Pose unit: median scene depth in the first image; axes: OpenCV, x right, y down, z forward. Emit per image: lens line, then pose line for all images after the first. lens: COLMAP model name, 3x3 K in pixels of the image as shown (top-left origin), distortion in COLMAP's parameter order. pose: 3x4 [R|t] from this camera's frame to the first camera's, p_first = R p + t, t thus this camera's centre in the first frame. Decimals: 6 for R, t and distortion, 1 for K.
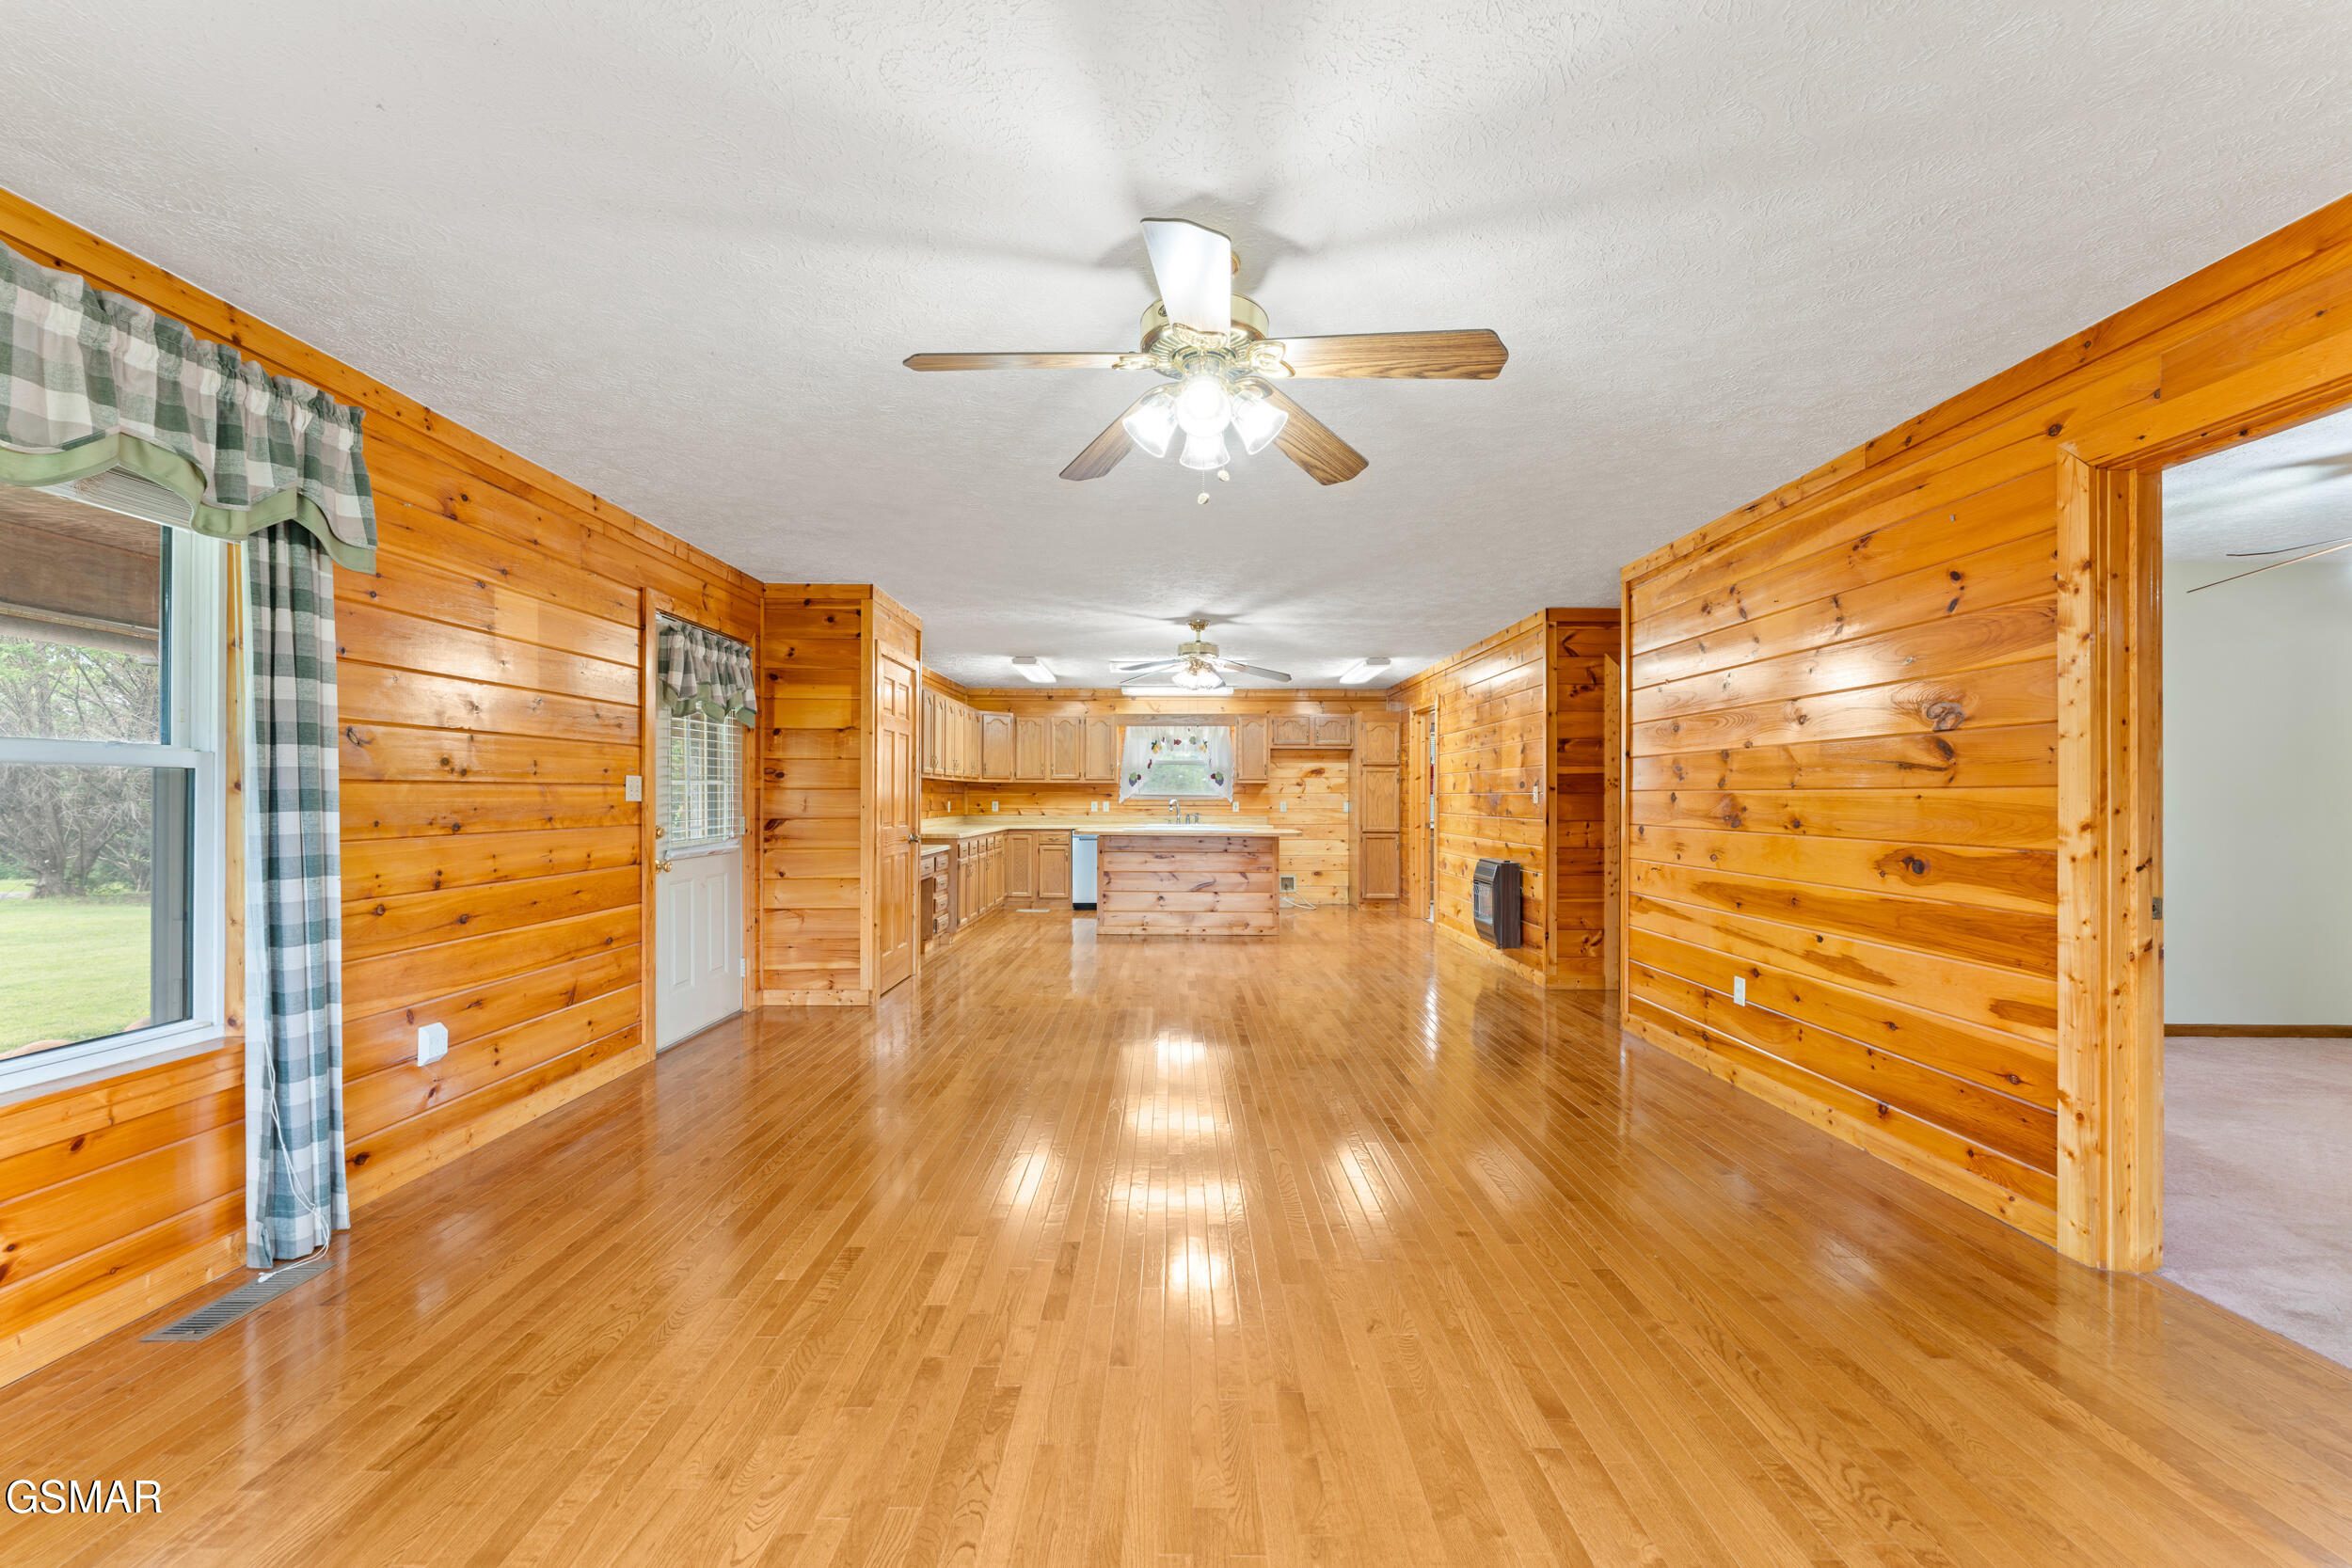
lens RADIAL K [[946.2, 0, 1181.6], [0, 946.2, 803.1], [0, 0, 1]] dist [-0.000003, -0.000913]
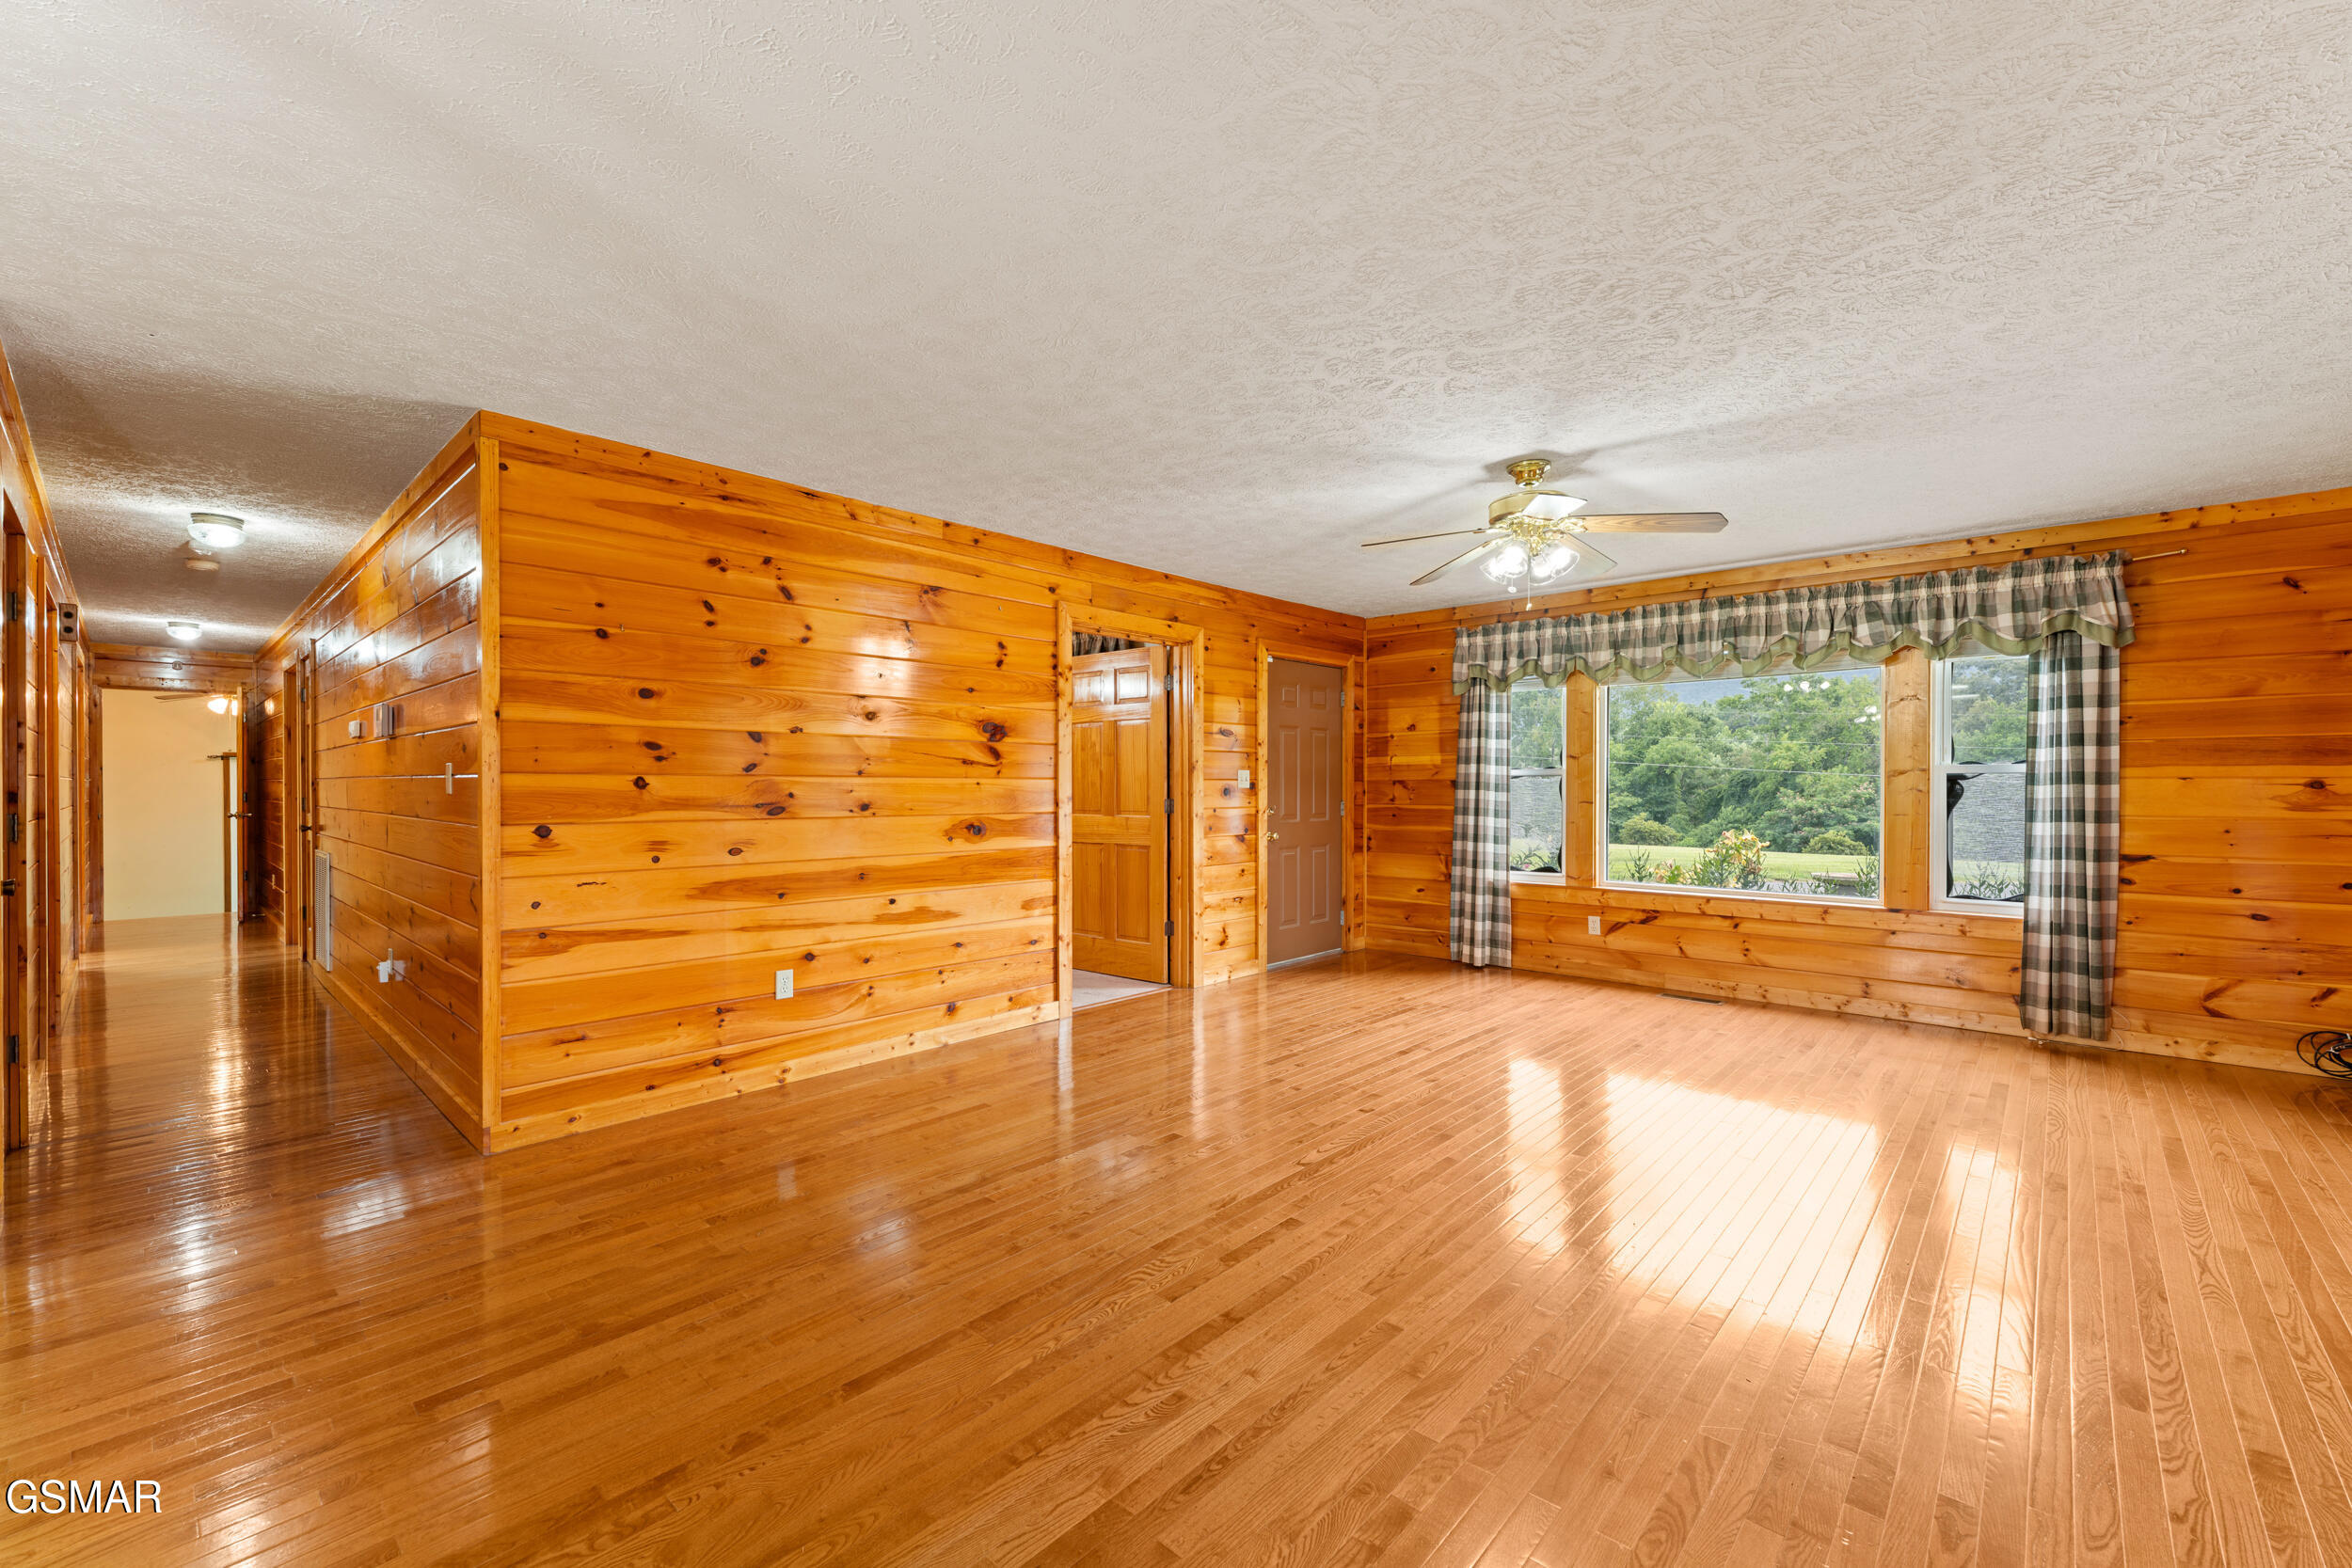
lens RADIAL K [[946.2, 0, 1176.6], [0, 946.2, 797.7], [0, 0, 1]] dist [-0.000003, -0.000913]
pose [[-0.734964, -0.011965, 0.678001, -0.174469], [0.000793, 0.999828, 0.018504, -0.004457], [-0.678106, 0.014138, -0.734828, 0.706481]]
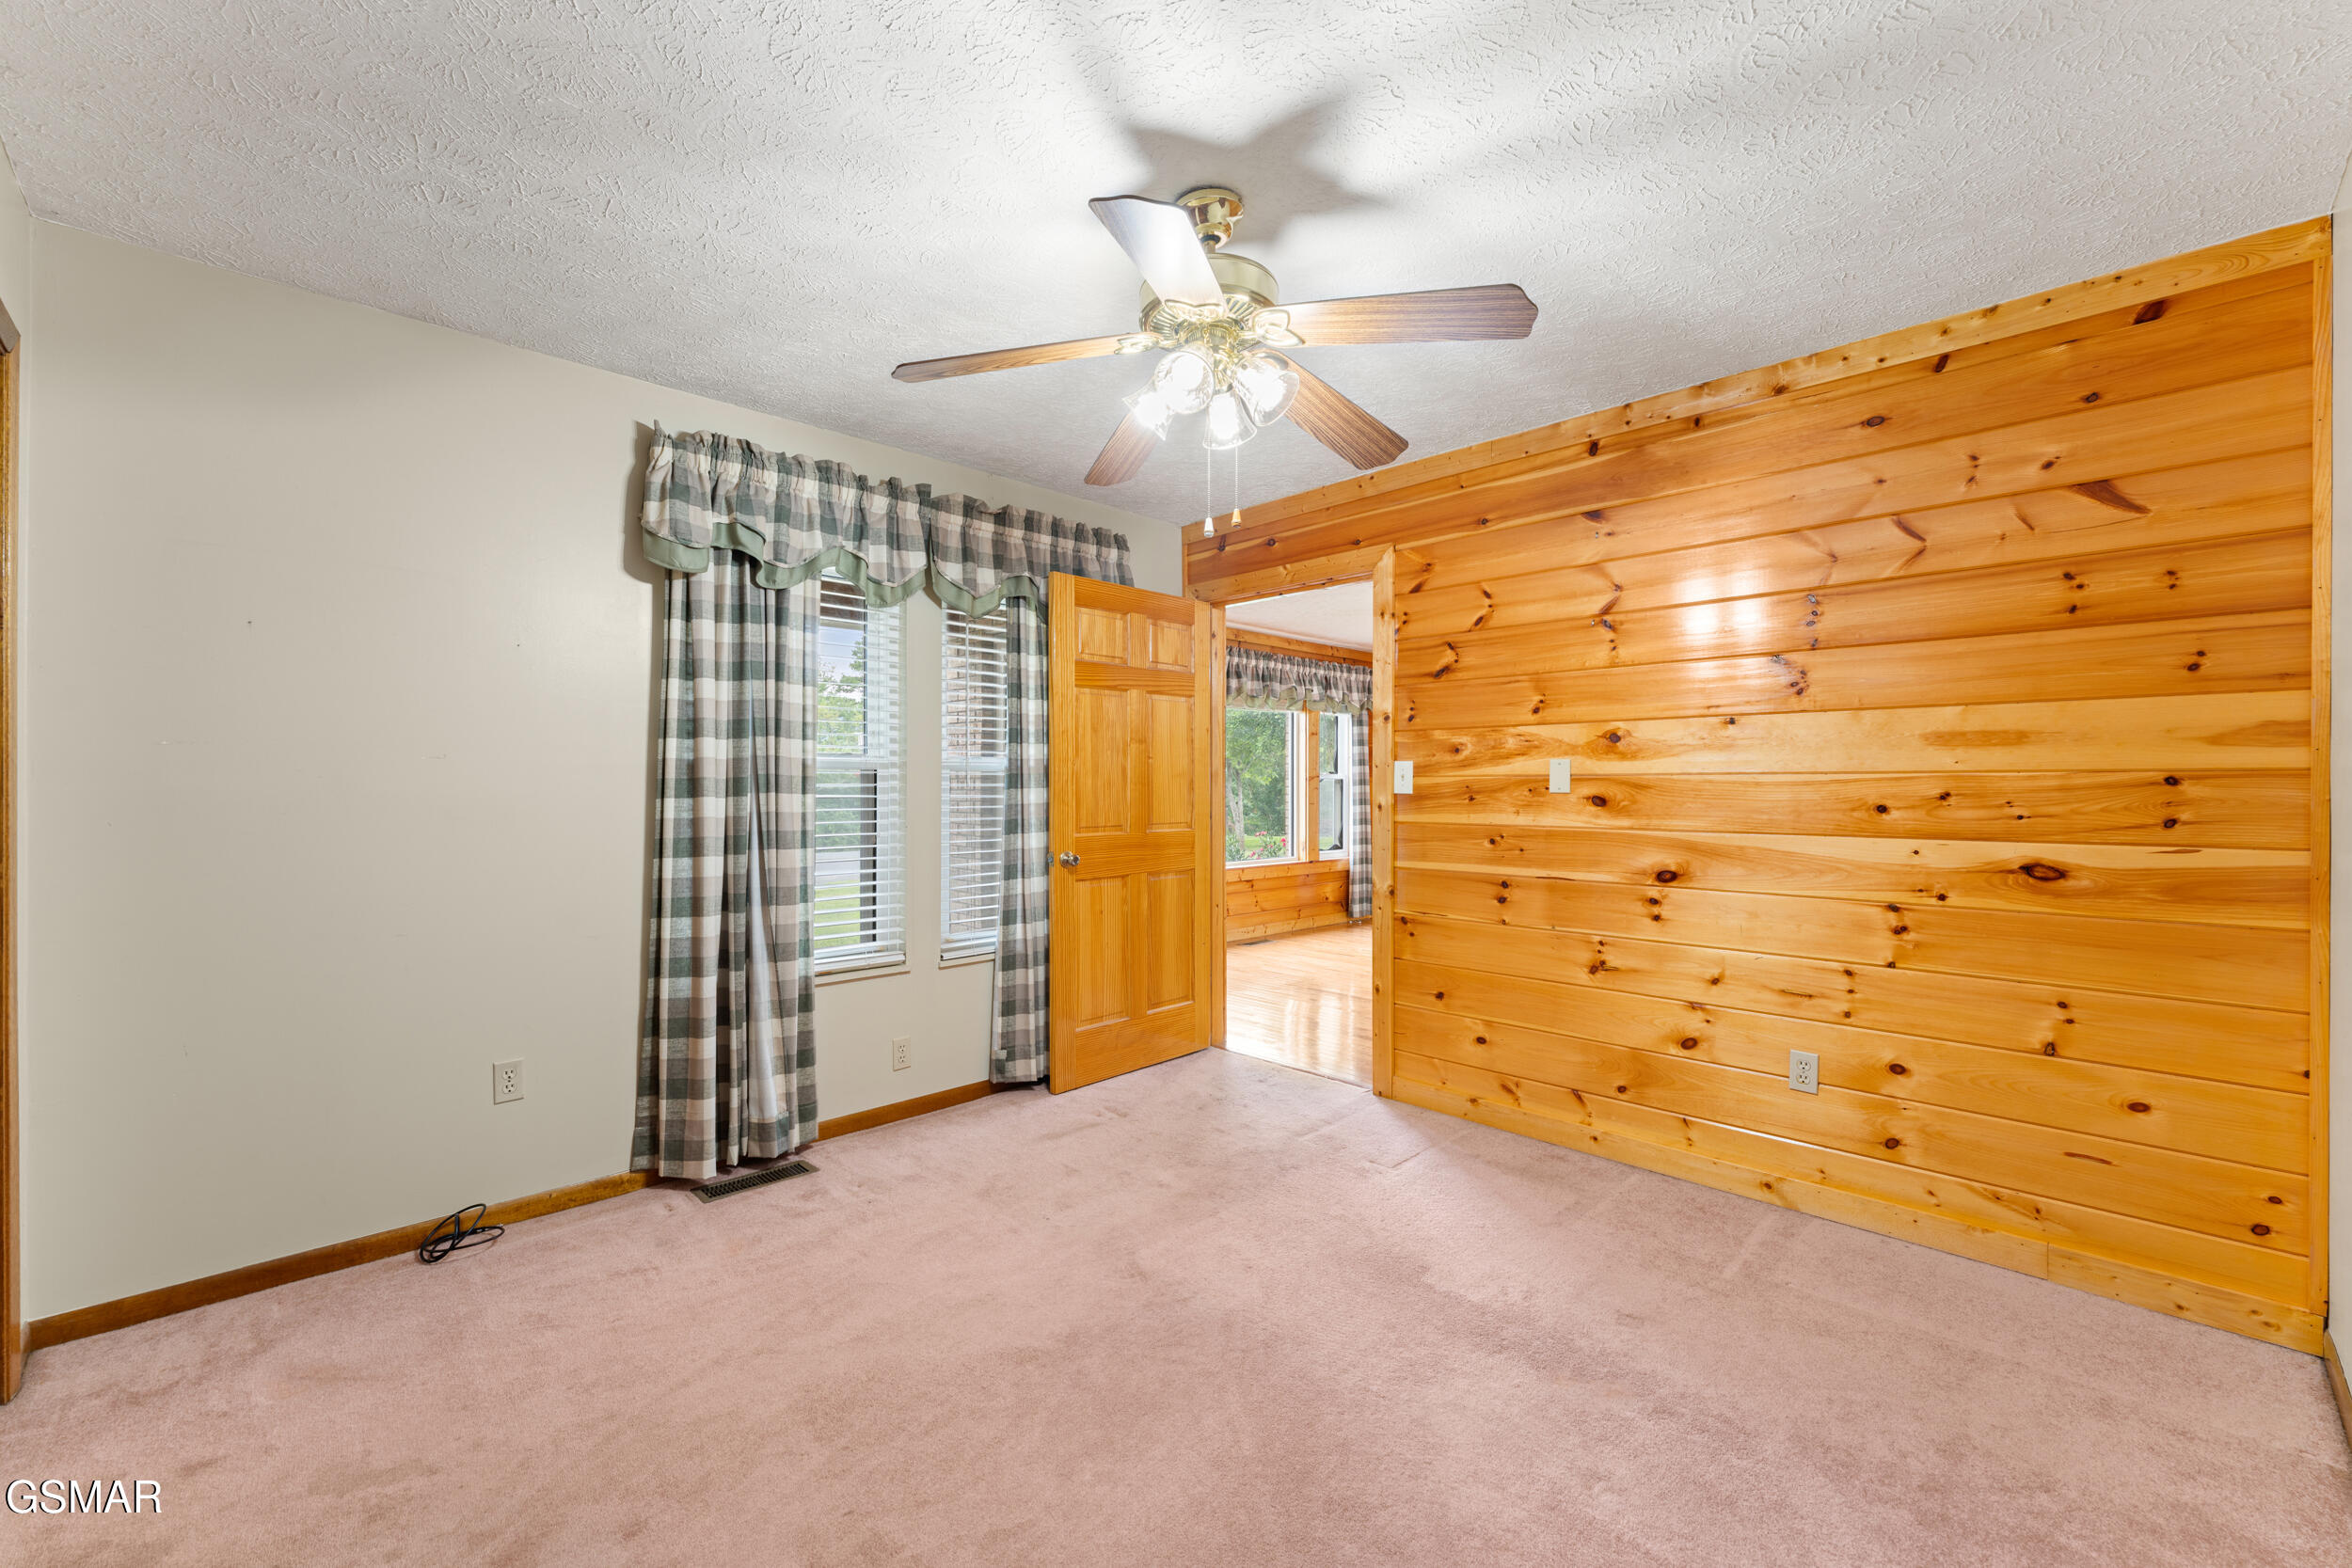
lens RADIAL K [[946.2, 0, 1180.7], [0, 946.2, 777.2], [0, 0, 1]] dist [-0.000003, -0.000913]
pose [[-0.722797, -0.005211, -0.691040, 0.715412], [-0.000950, 0.999978, -0.006547, -0.003072], [0.691059, -0.004076, -0.722787, 0.570438]]
